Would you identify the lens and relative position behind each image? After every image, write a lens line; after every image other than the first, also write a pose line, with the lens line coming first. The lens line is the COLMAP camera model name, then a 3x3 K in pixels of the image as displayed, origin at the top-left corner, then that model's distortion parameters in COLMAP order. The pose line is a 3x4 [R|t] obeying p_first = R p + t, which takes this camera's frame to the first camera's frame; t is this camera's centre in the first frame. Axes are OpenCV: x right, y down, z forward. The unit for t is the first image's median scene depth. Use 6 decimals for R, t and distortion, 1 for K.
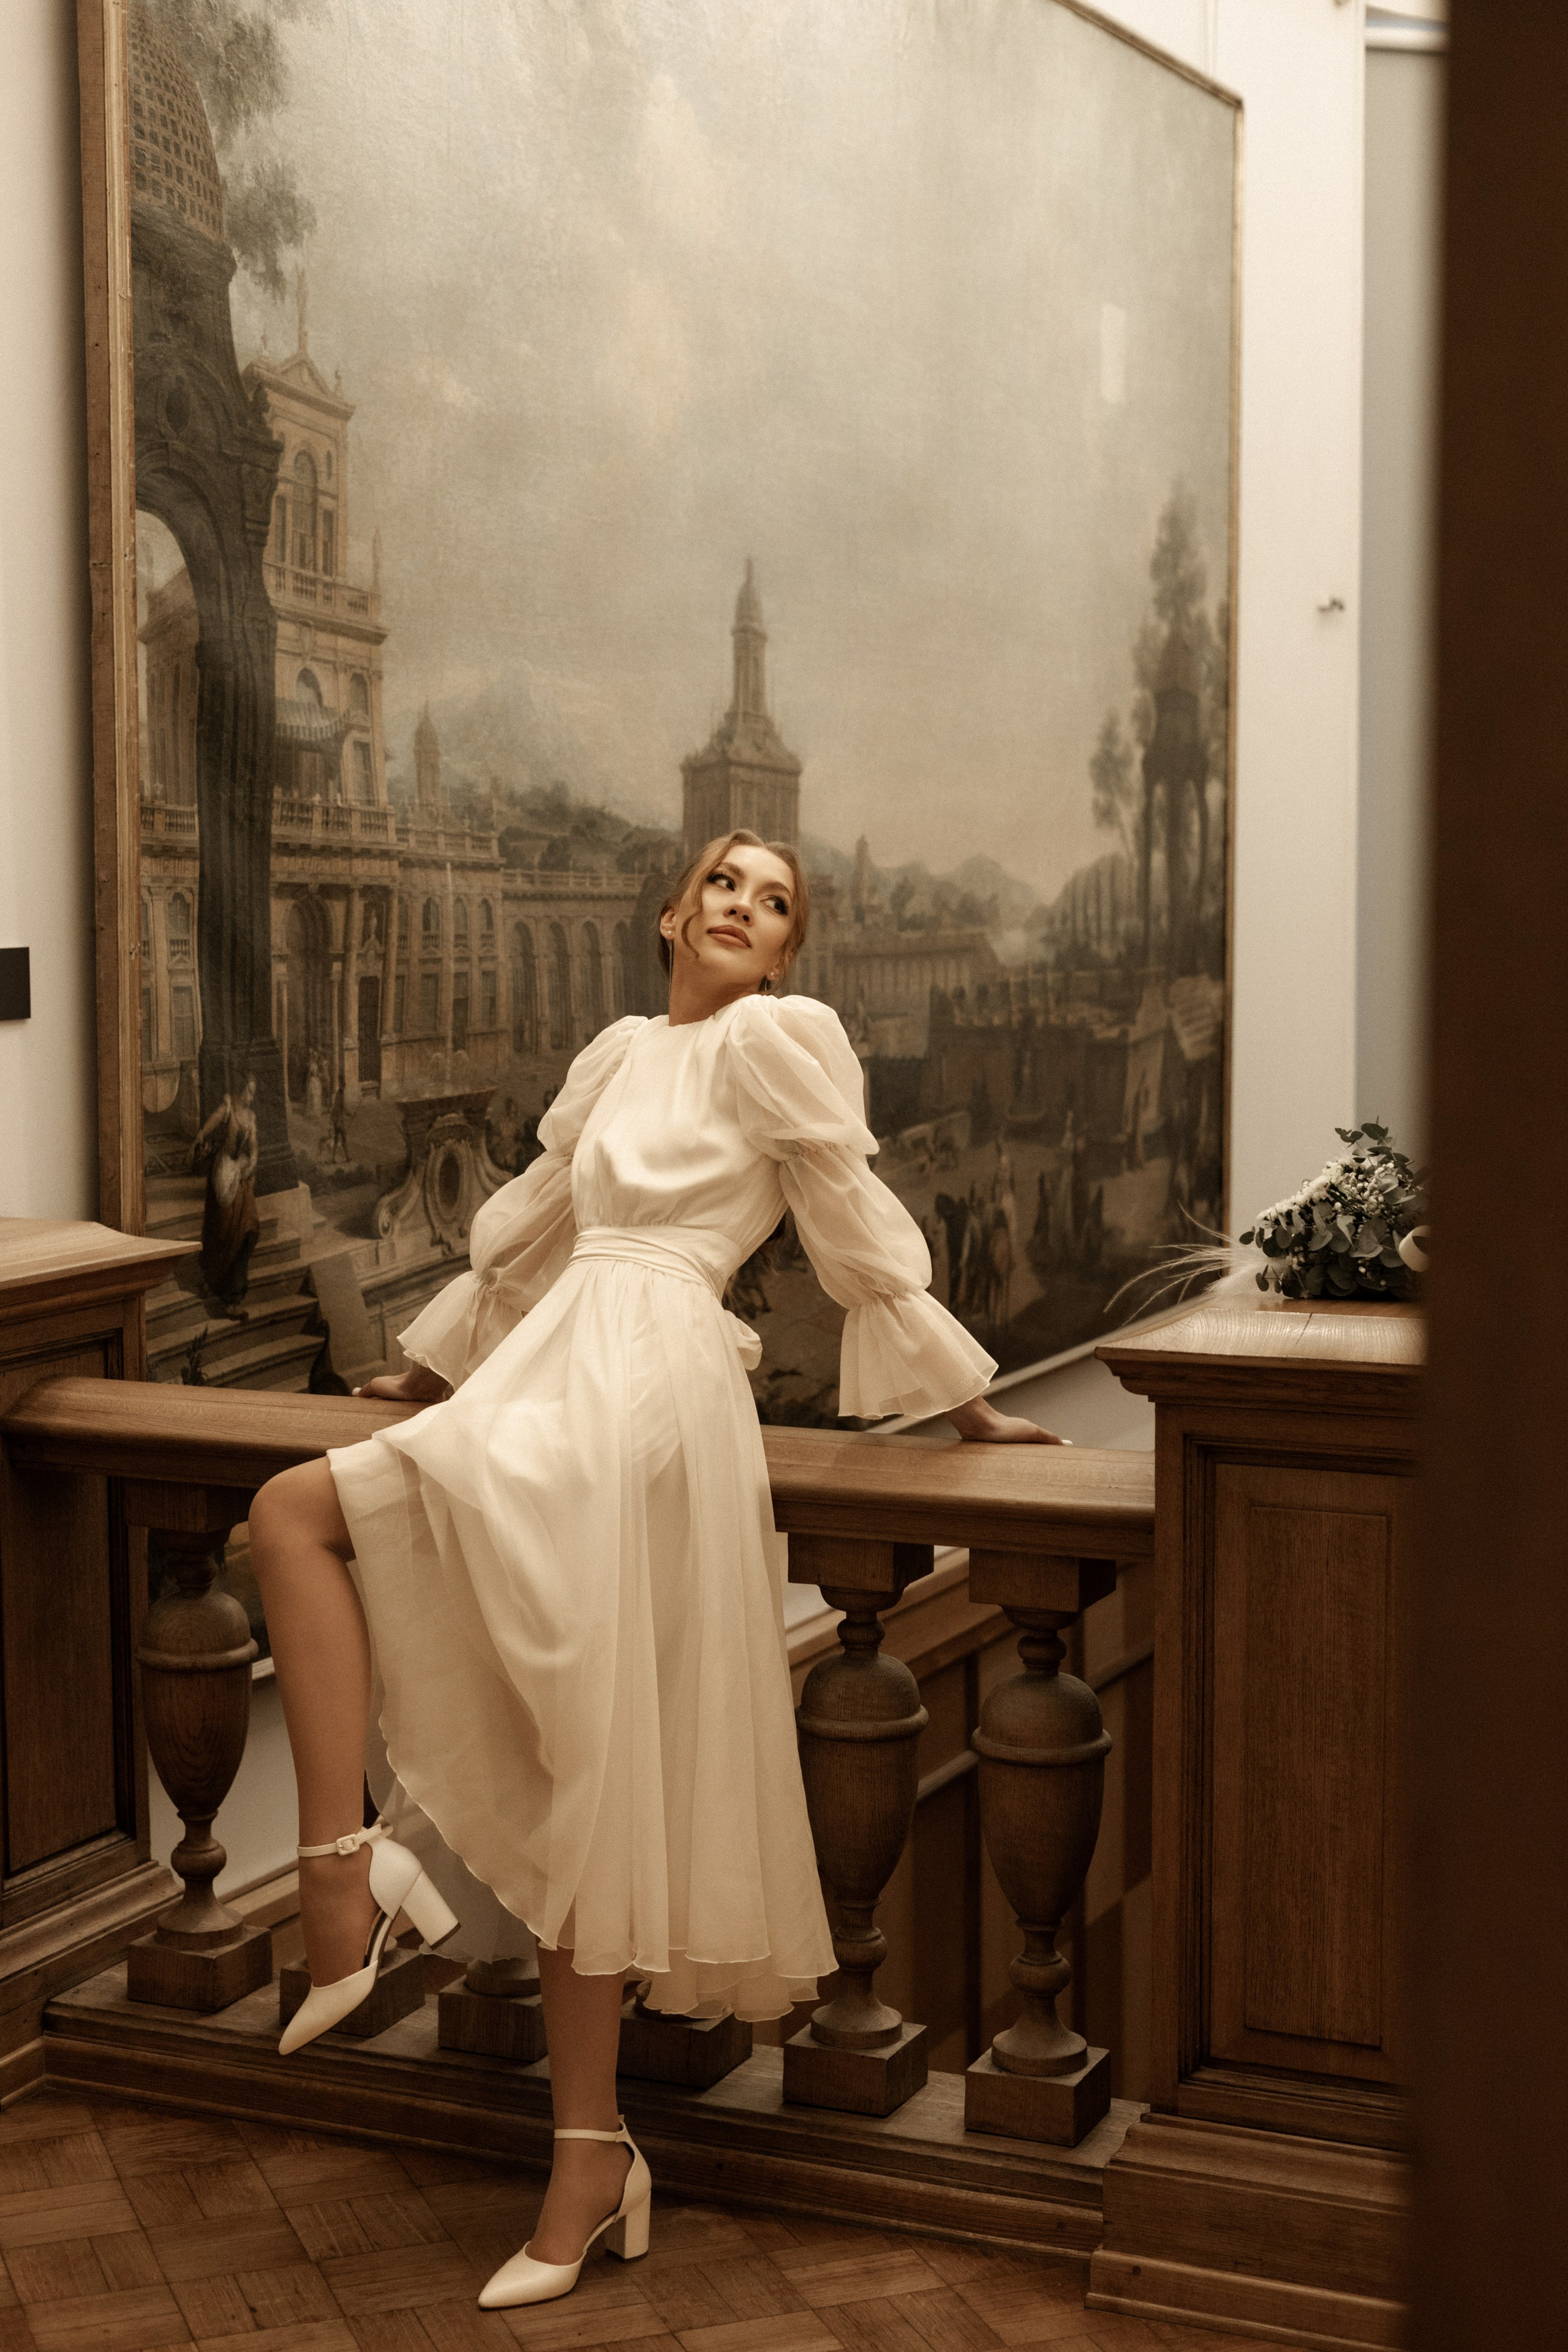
lens RADIAL K [[3537.1, 0, 777.1], [0, 3537.1, 1177.2], [0, 0, 1]] dist [0.008359, 0.025909]
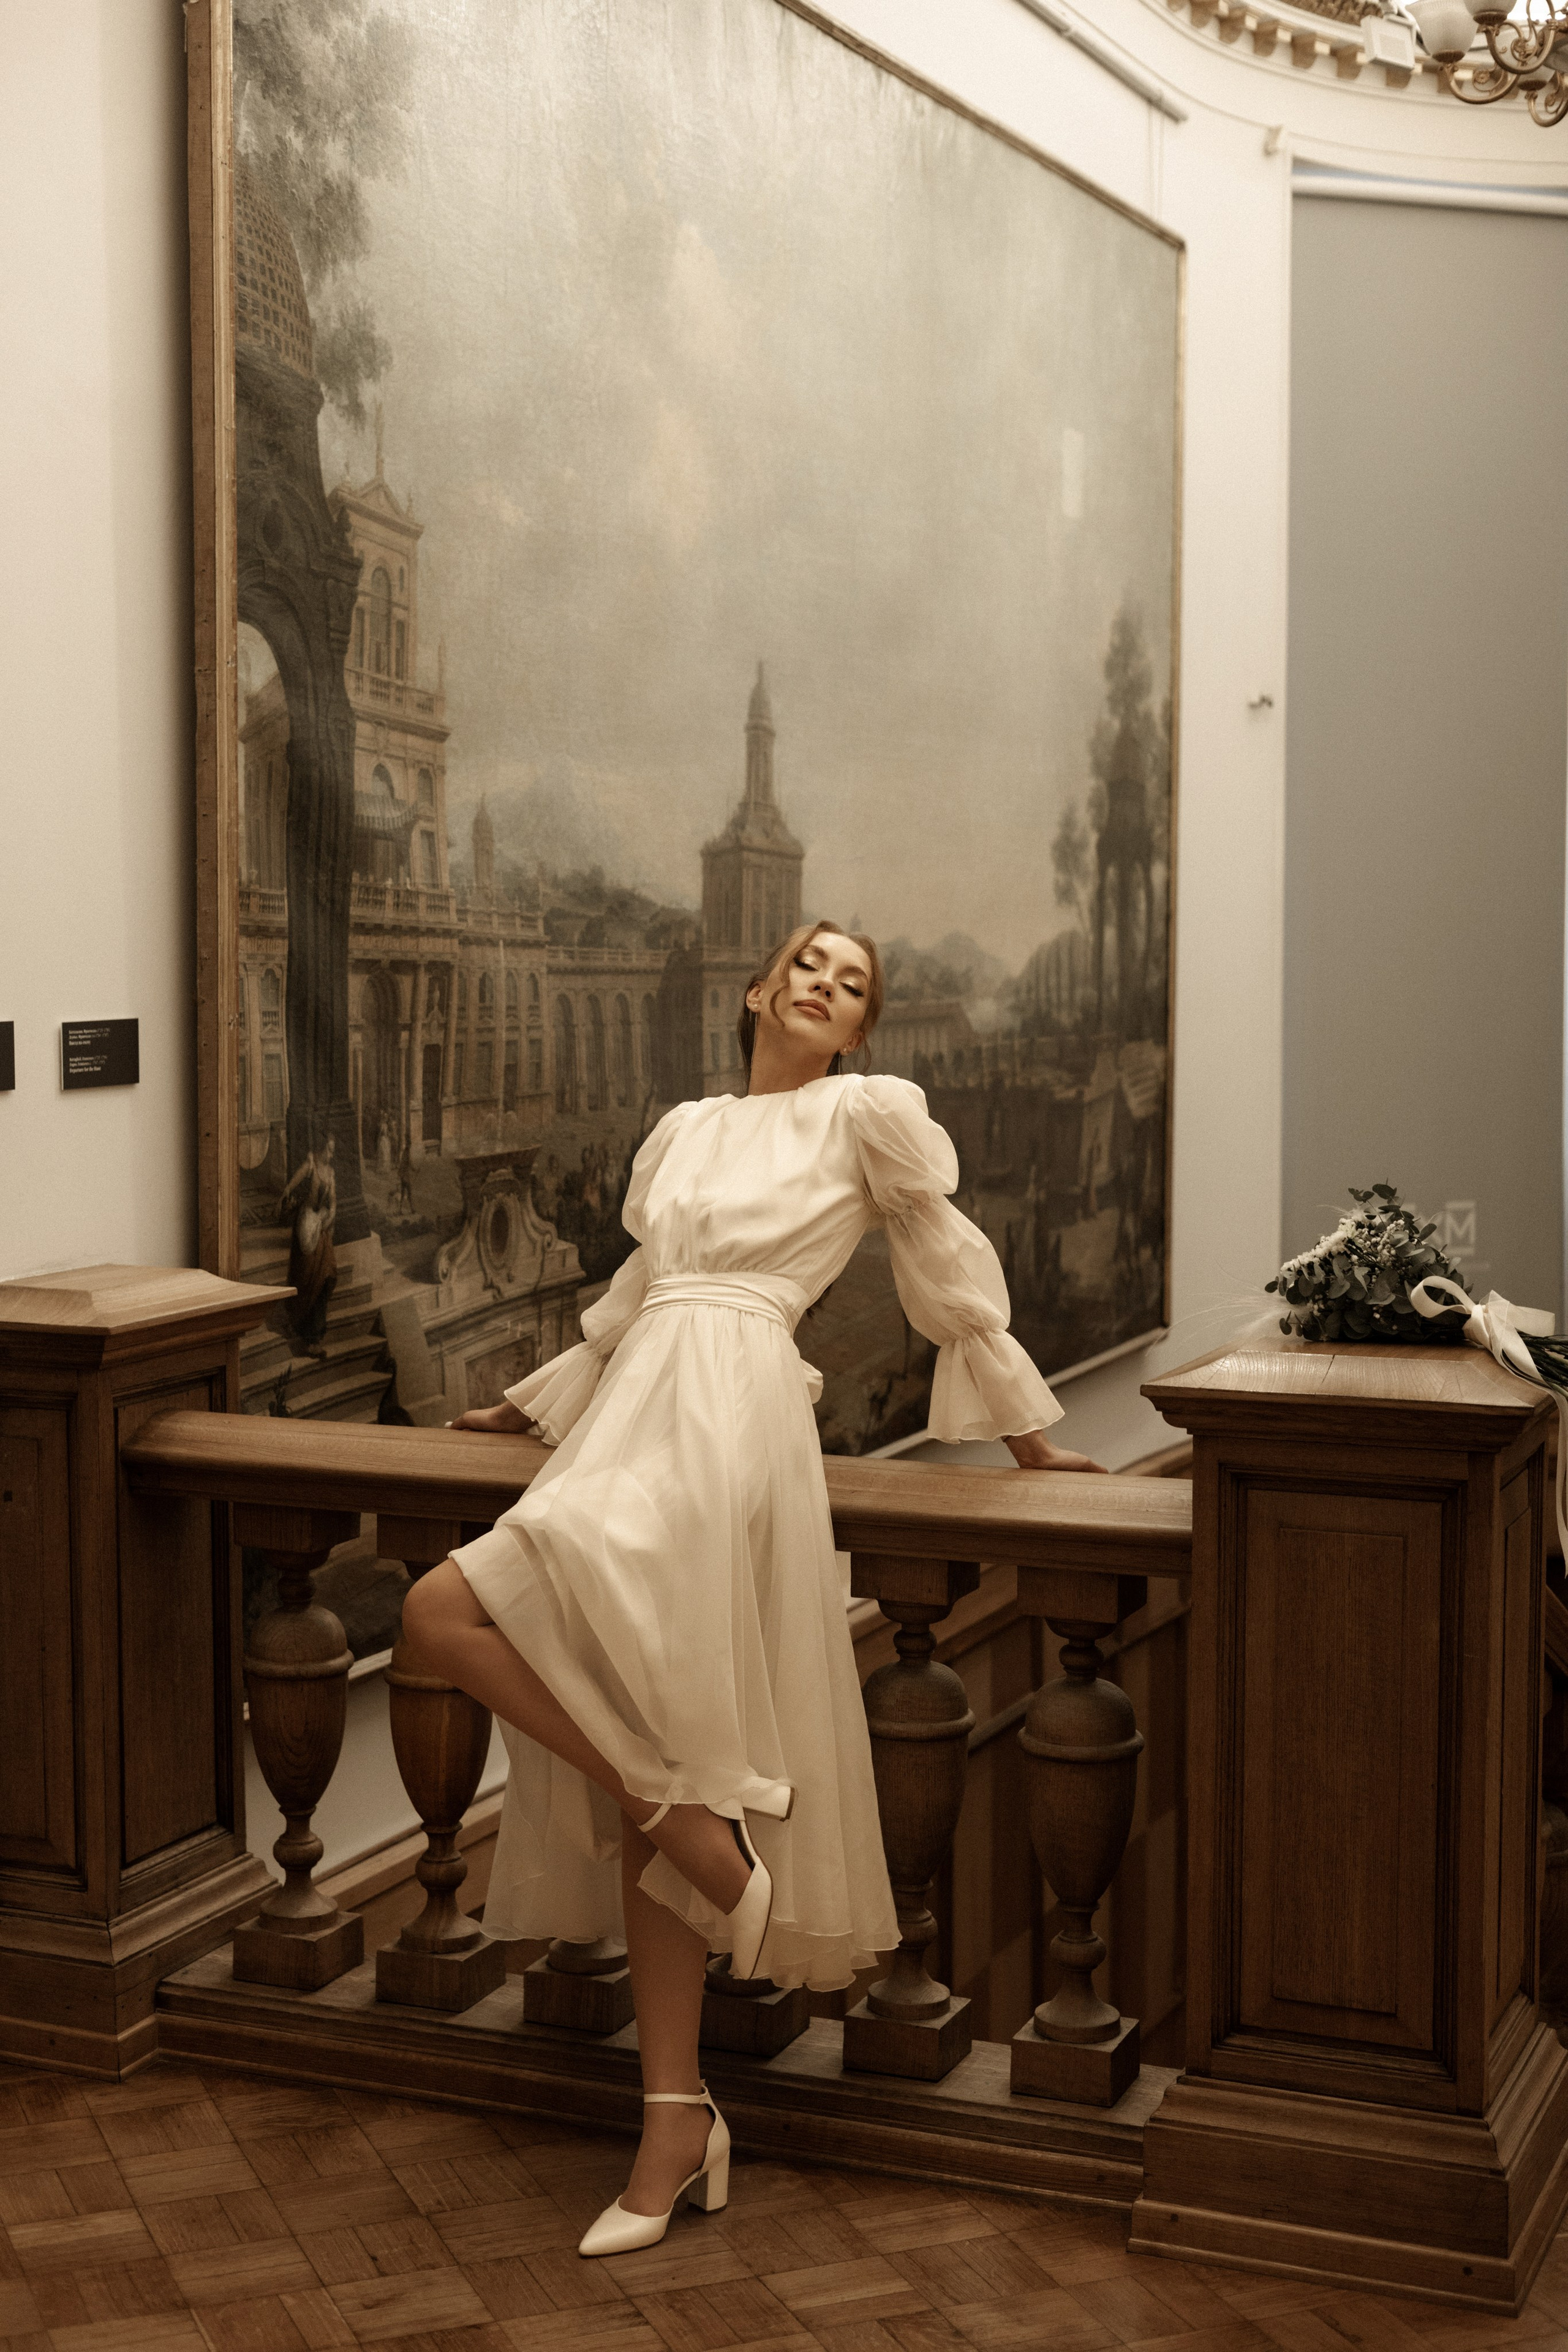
lens RADIAL K [[3304.9, 0, 784.0], [0, 3304.9, 1176.0], [0, 0, 1]] dist [-0.000229, 0.077699]
pose [[0.999626, 0.002381, 0.027240, -0.037964], [-0.002012, 0.999906, -0.013559, -0.002562], [-0.027270, 0.013499, 0.999537, -0.028280]]
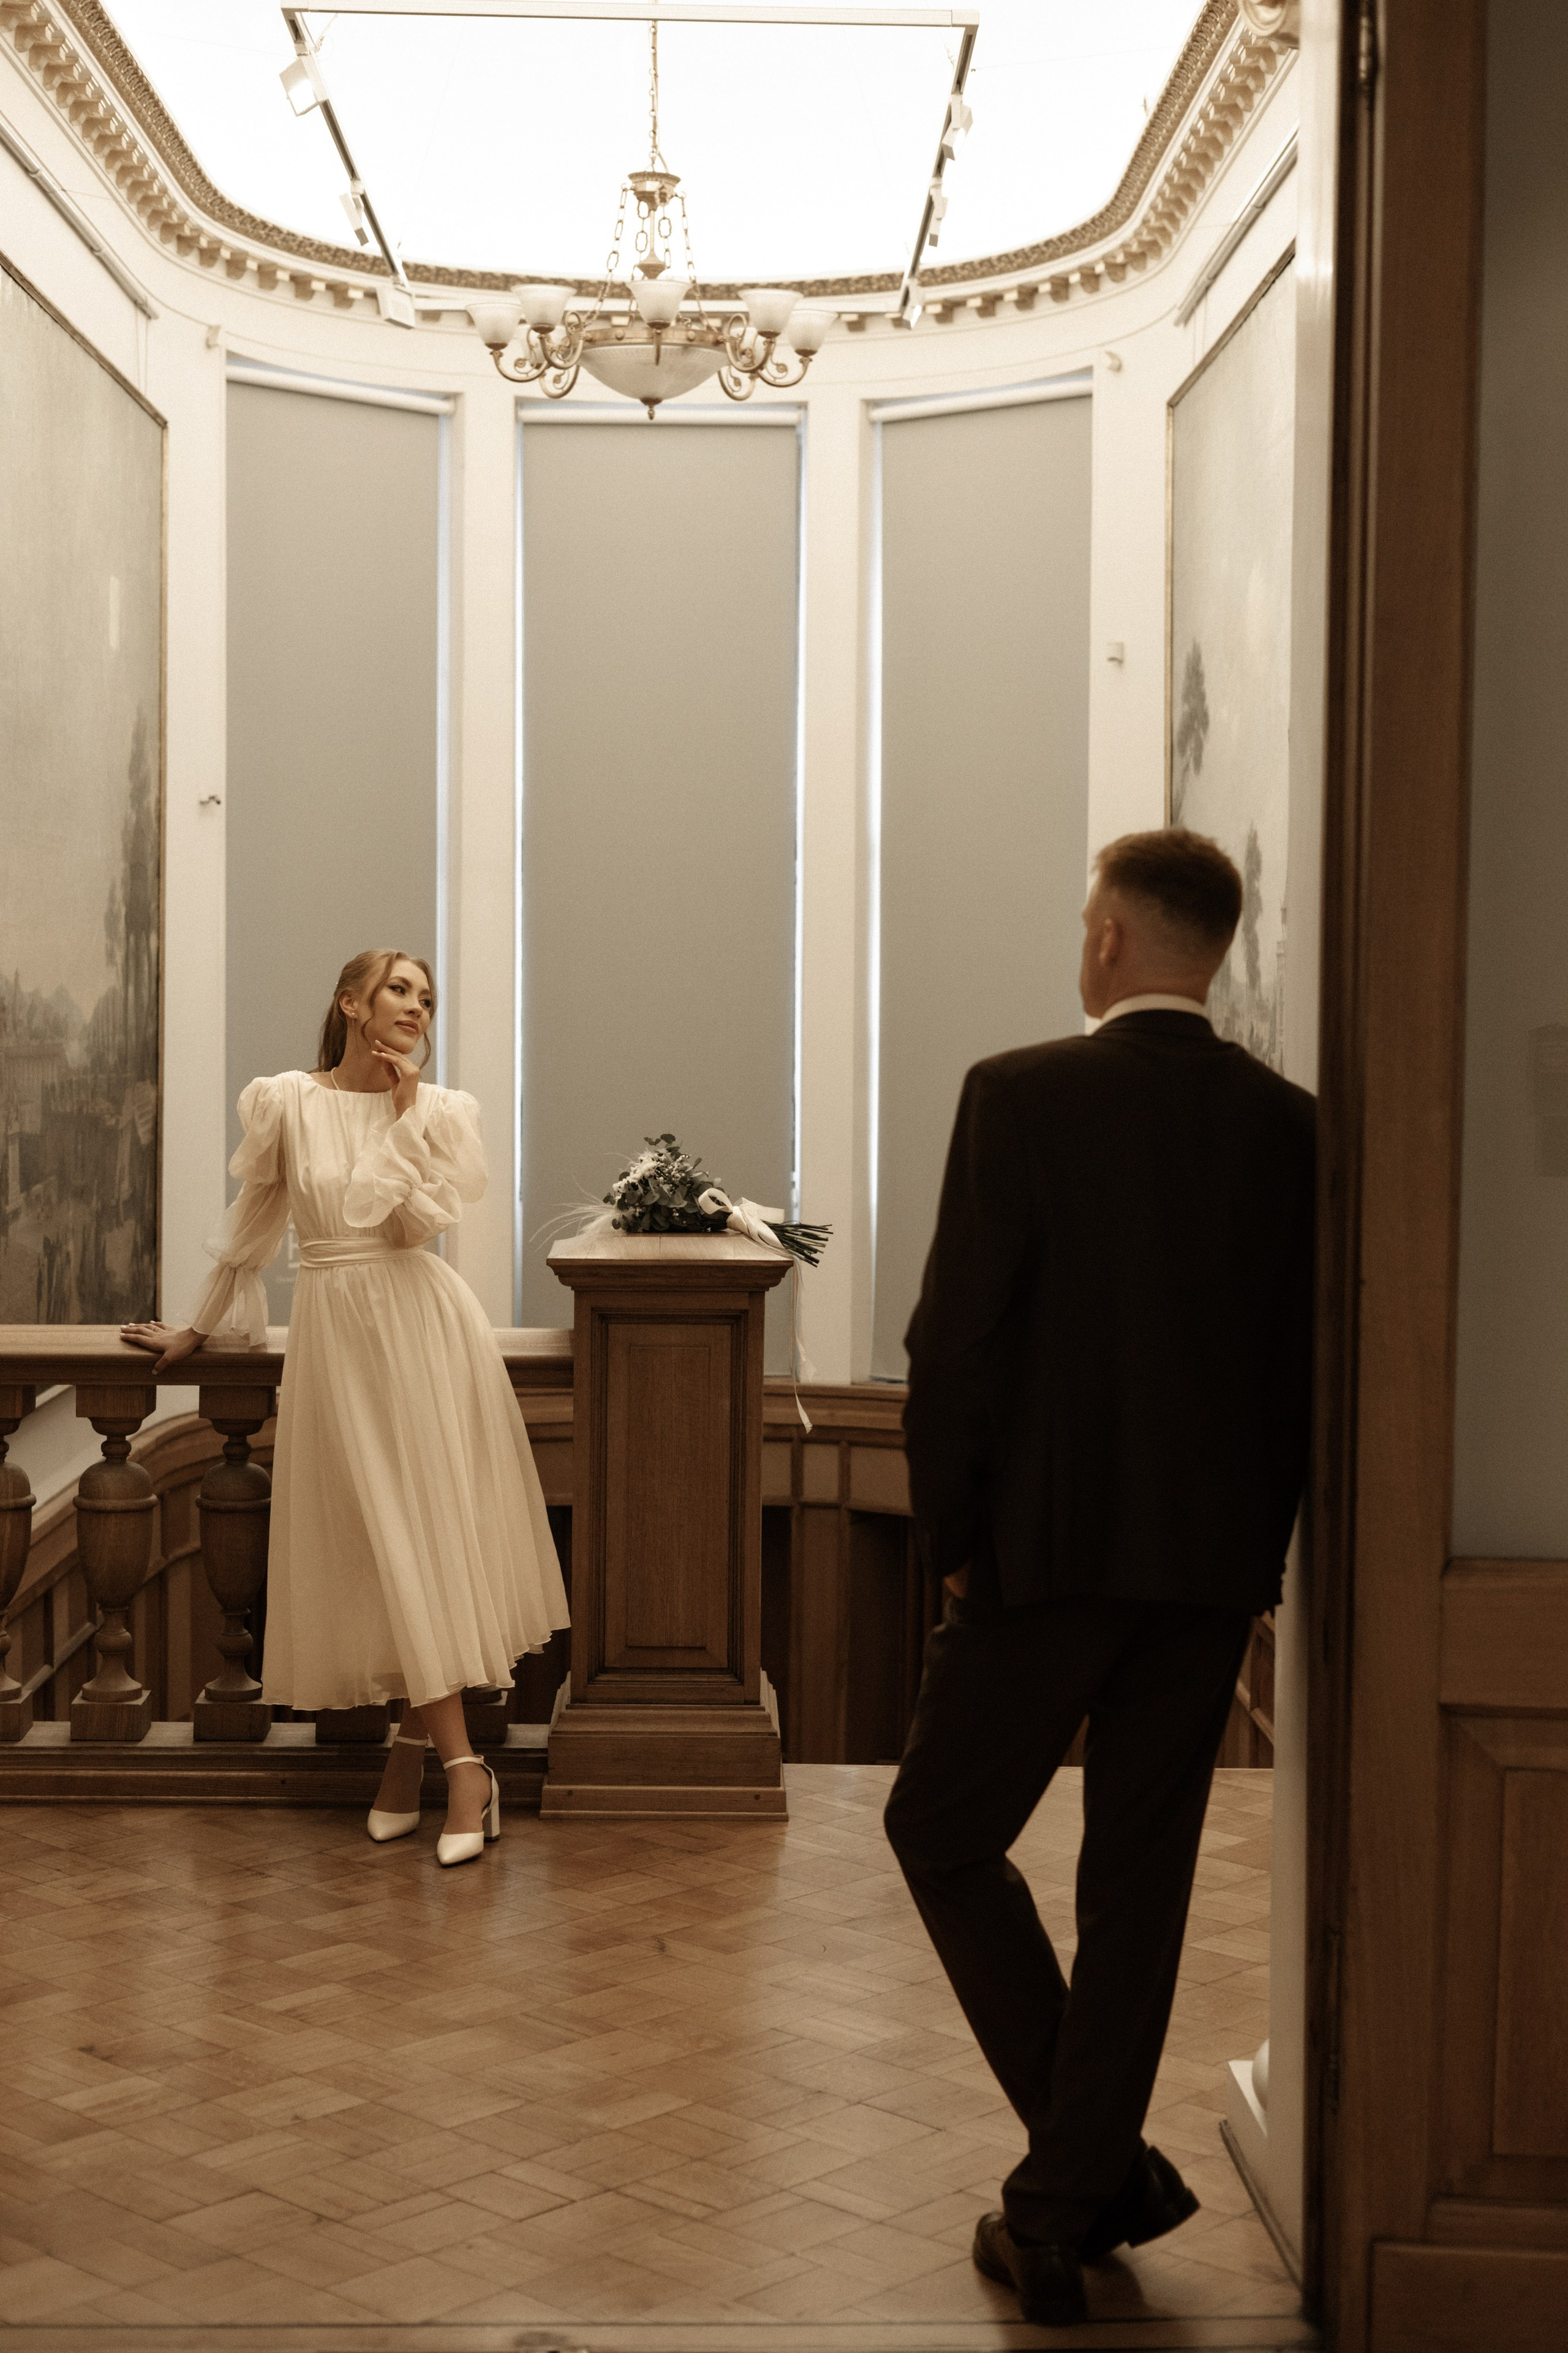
lens RADIAL K [[3306.0, 0, 784.0], [0, 3306.0, 1176.5], [0, 0, 1]] dist [-0.000229, 0.077699]
pose [[0.902207, -0.011188, 0.431158, -0.381058], [0.027610, 0.999111, -0.031849, 0.046809], [-0.430419, 0.040639, 0.901714, -0.396233]]
